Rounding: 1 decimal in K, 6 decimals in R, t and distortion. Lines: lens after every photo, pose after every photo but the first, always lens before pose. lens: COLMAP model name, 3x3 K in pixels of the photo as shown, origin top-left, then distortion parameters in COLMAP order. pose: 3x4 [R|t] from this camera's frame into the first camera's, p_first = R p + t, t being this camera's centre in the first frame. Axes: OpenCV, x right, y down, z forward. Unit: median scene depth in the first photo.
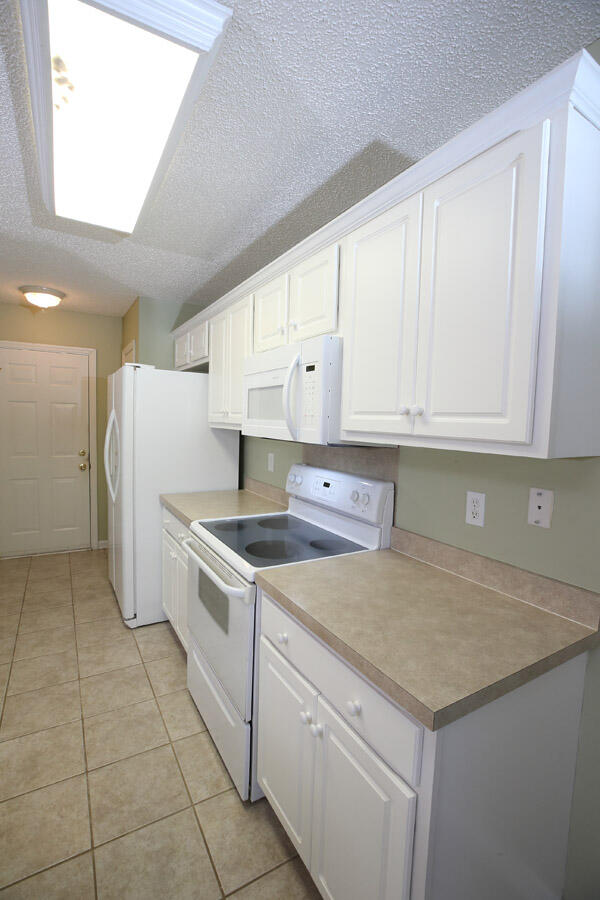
lens RADIAL K [[407.4, 0, 300.0], [0, 407.4, 450.0], [0, 0, 1]] dist [-0.030579, 0.001063]
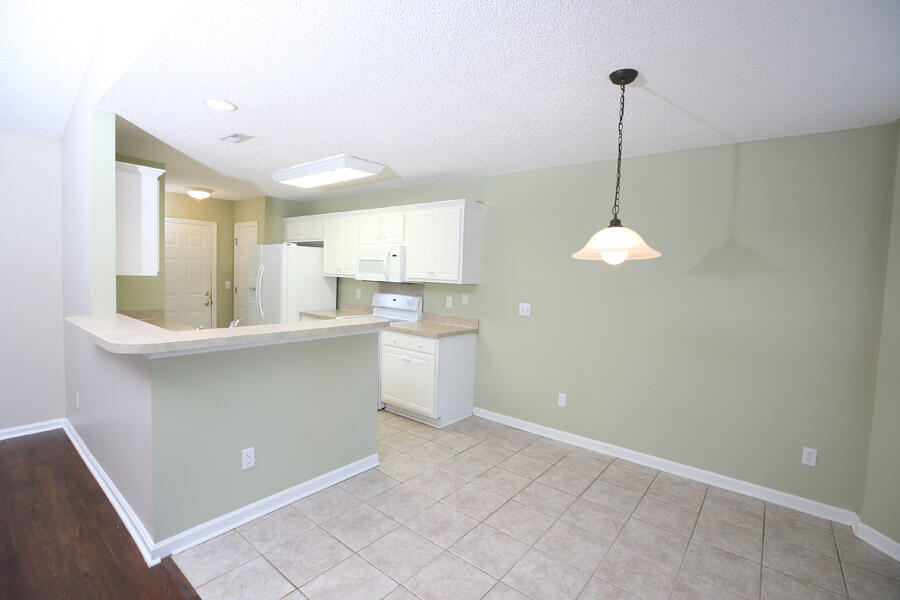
lens RADIAL K [[407.4, 0, 450.0], [0, 407.4, 300.0], [0, 0, 1]] dist [-0.030579, 0.001063]
pose [[0.936300, -0.021586, 0.350538, -0.556508], [0.018753, 0.999758, 0.011475, 0.075177], [-0.350701, -0.004171, 0.936478, -1.630996]]
